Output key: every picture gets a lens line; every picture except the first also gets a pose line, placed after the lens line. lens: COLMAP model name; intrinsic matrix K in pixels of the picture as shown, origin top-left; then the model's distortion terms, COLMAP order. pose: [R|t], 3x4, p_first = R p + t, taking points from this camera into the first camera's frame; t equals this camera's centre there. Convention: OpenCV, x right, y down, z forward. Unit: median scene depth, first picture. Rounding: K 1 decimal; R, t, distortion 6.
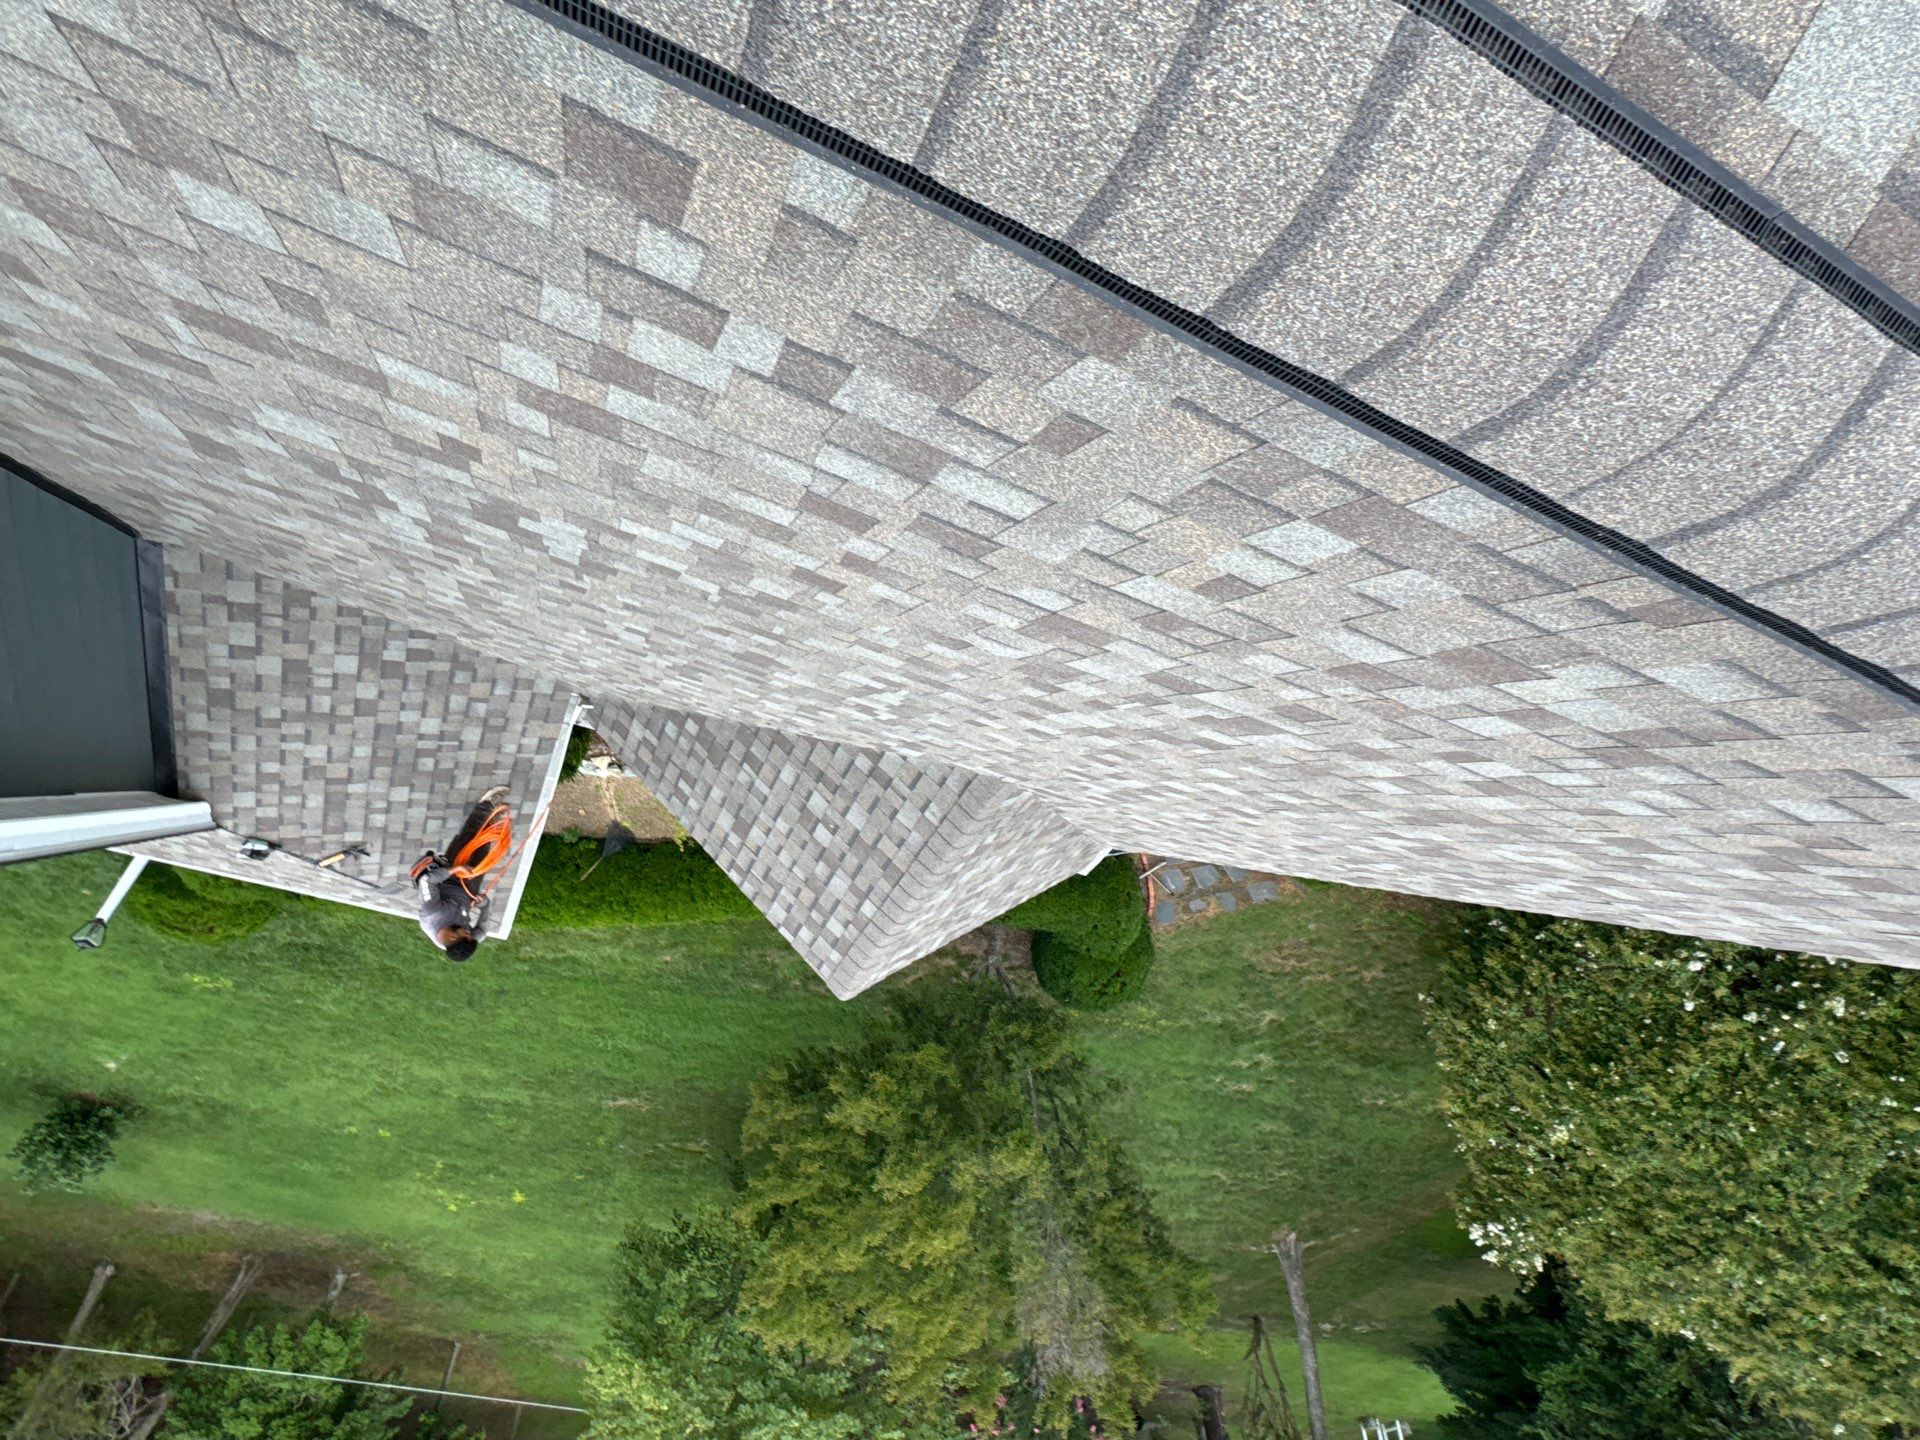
lens RADIAL K [[1035.1, 0, 969.3], [0, 1035.1, 716.6], [0, 0, 1]] dist [-0.001273, -0.000003]
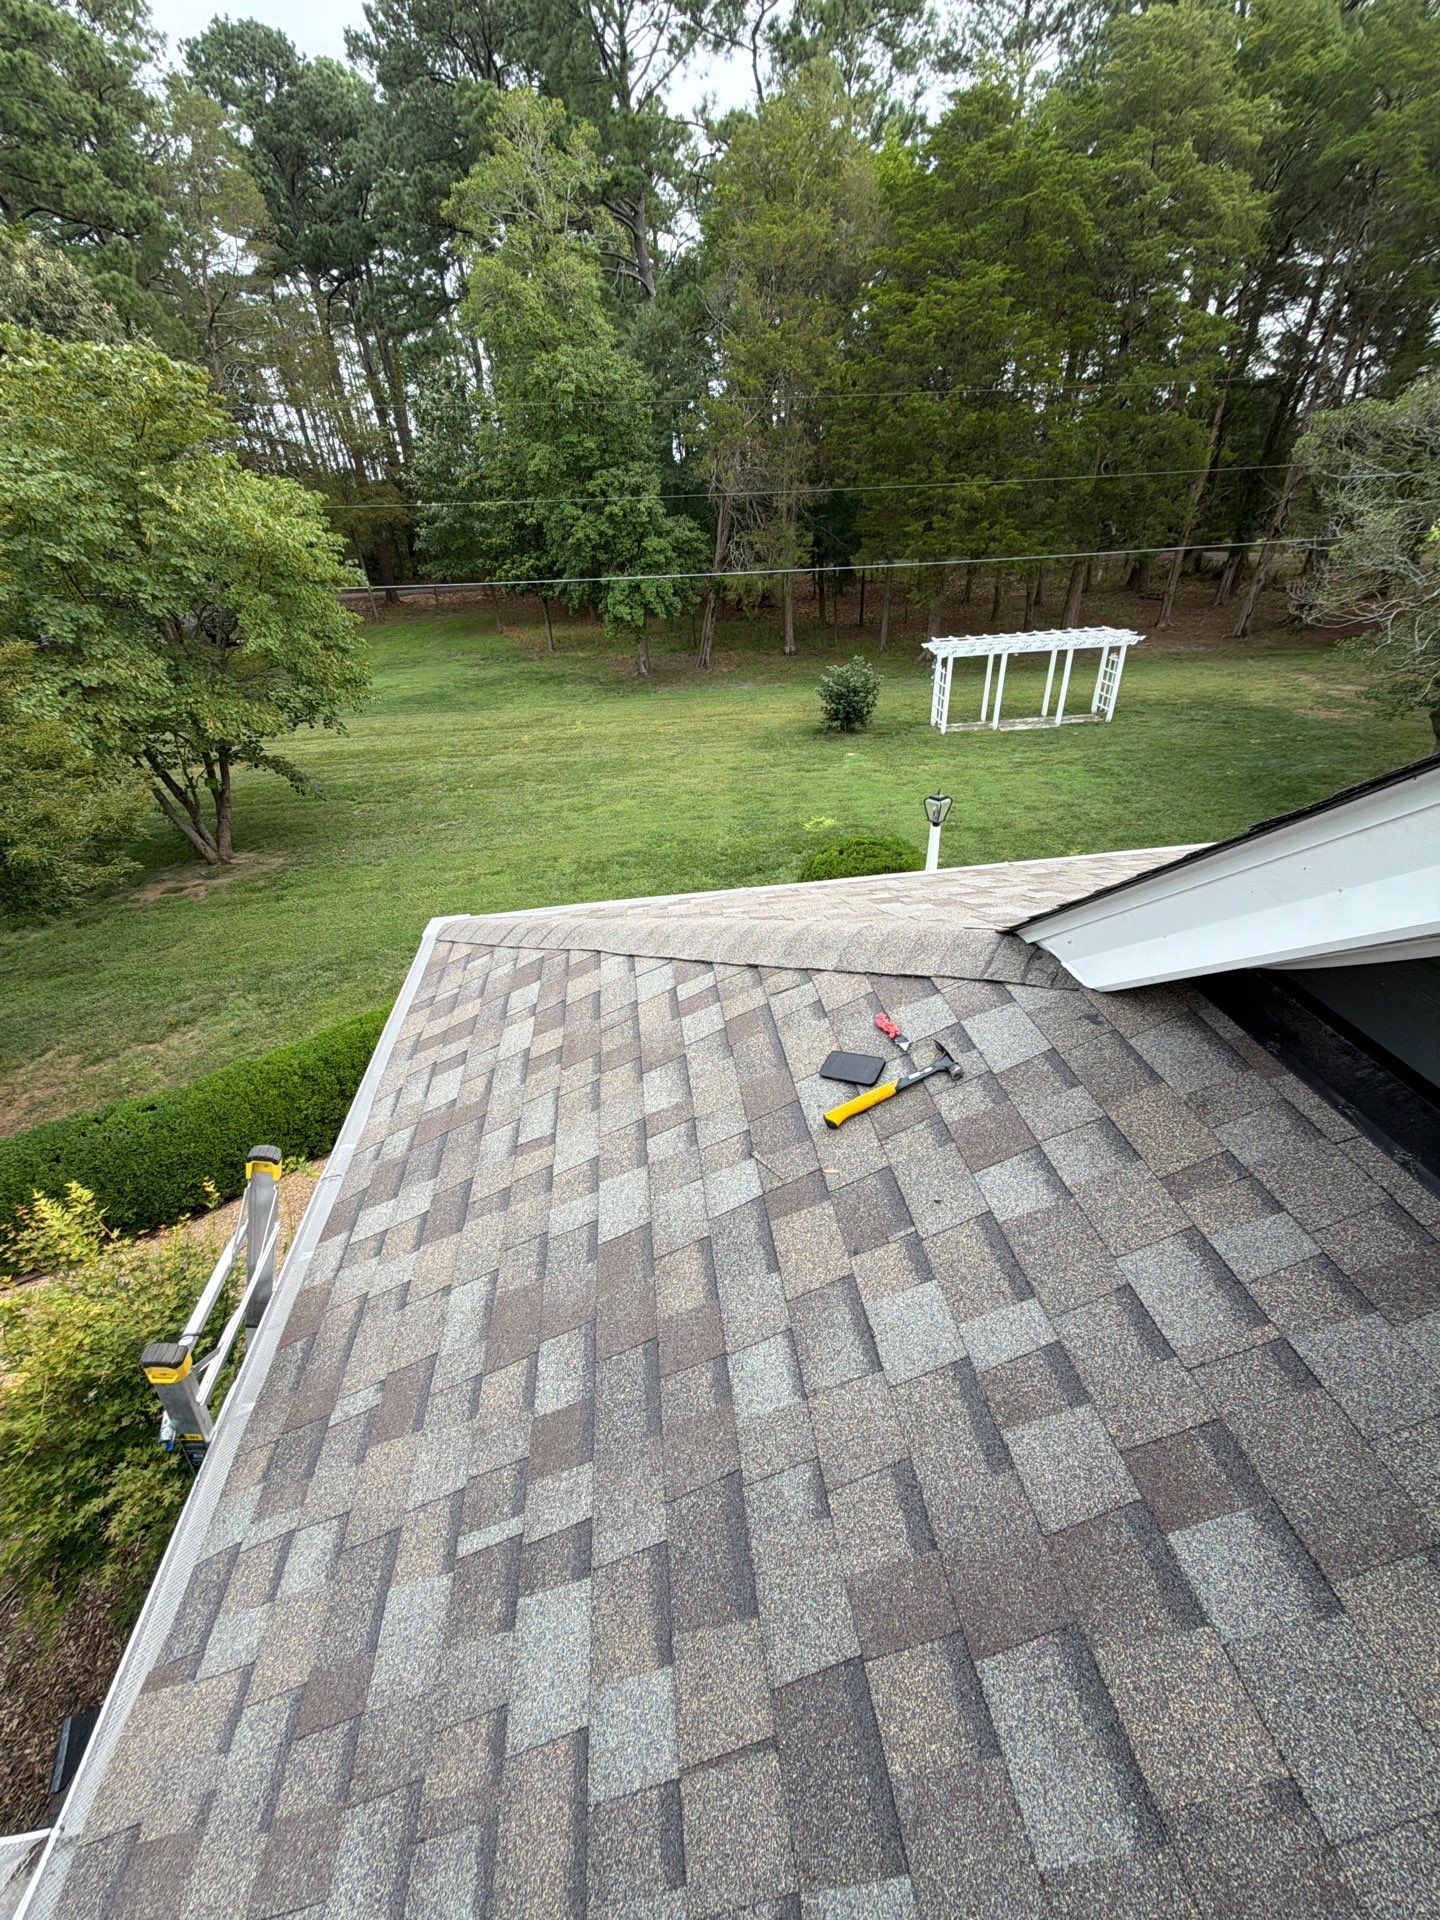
lens RADIAL K [[768.6, 0, 725.2], [0, 768.6, 957.9], [0, 0, 1]] dist [0.000912, -0.000583]
pose [[-0.837362, 0.305785, -0.453123, -0.542115], [-0.408723, -0.900659, 0.147512, 0.103658], [-0.363002, 0.308722, 0.879159, 0.834757]]
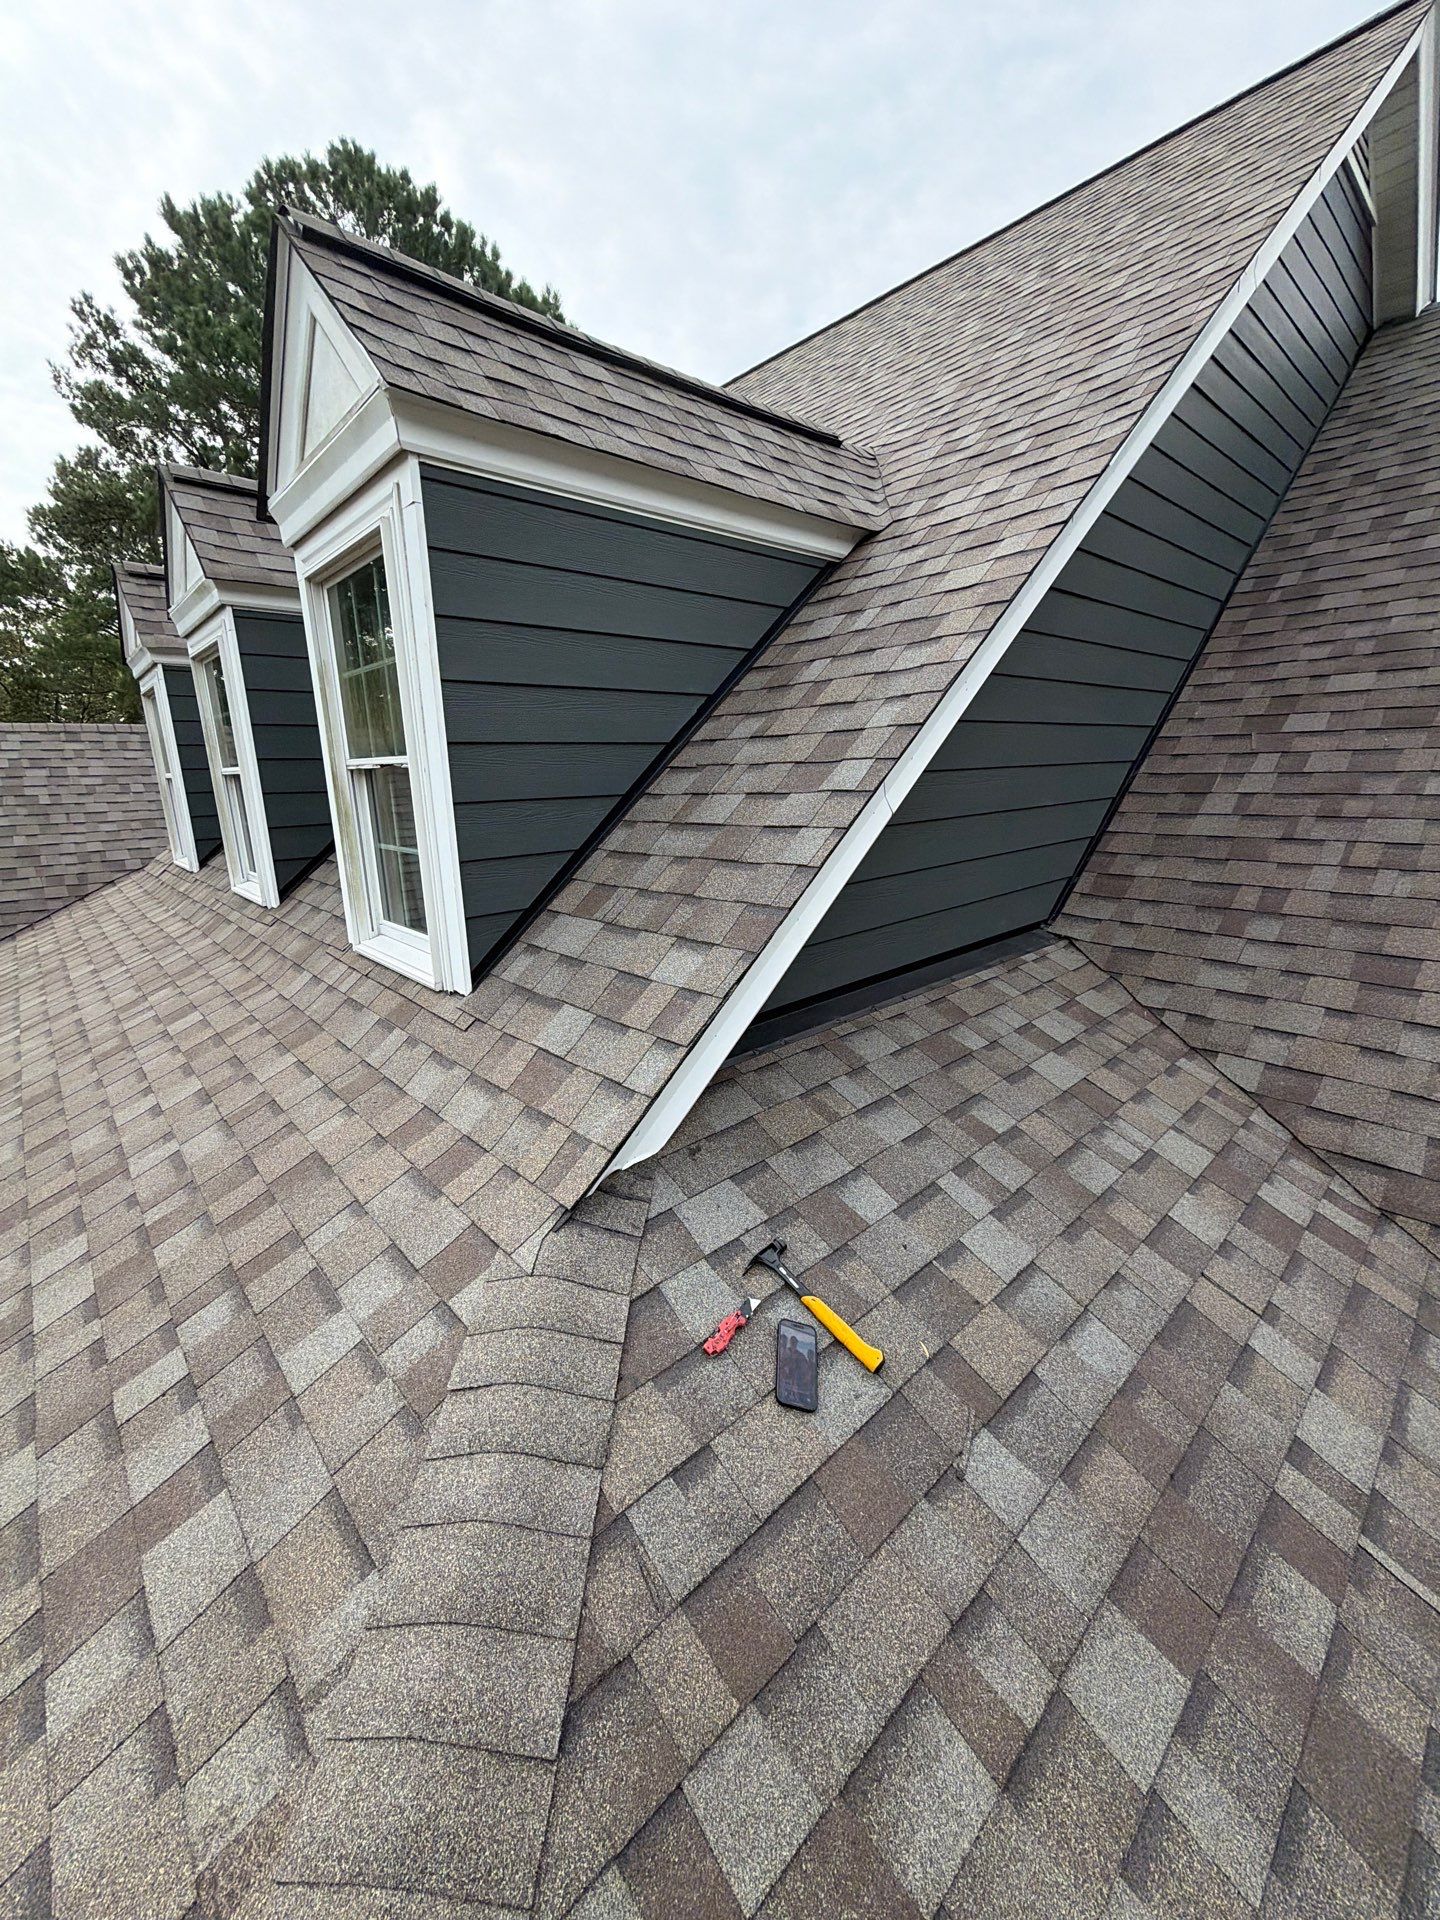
lens RADIAL K [[753.3, 0, 707.6], [0, 753.3, 961.3], [0, 0, 1]] dist [-0.005776, 0.000423]
pose [[0.925084, 0.050204, -0.376429, -0.634311], [-0.299558, -0.512783, -0.804561, 0.309967], [-0.233419, 0.857049, -0.459328, 1.059969]]
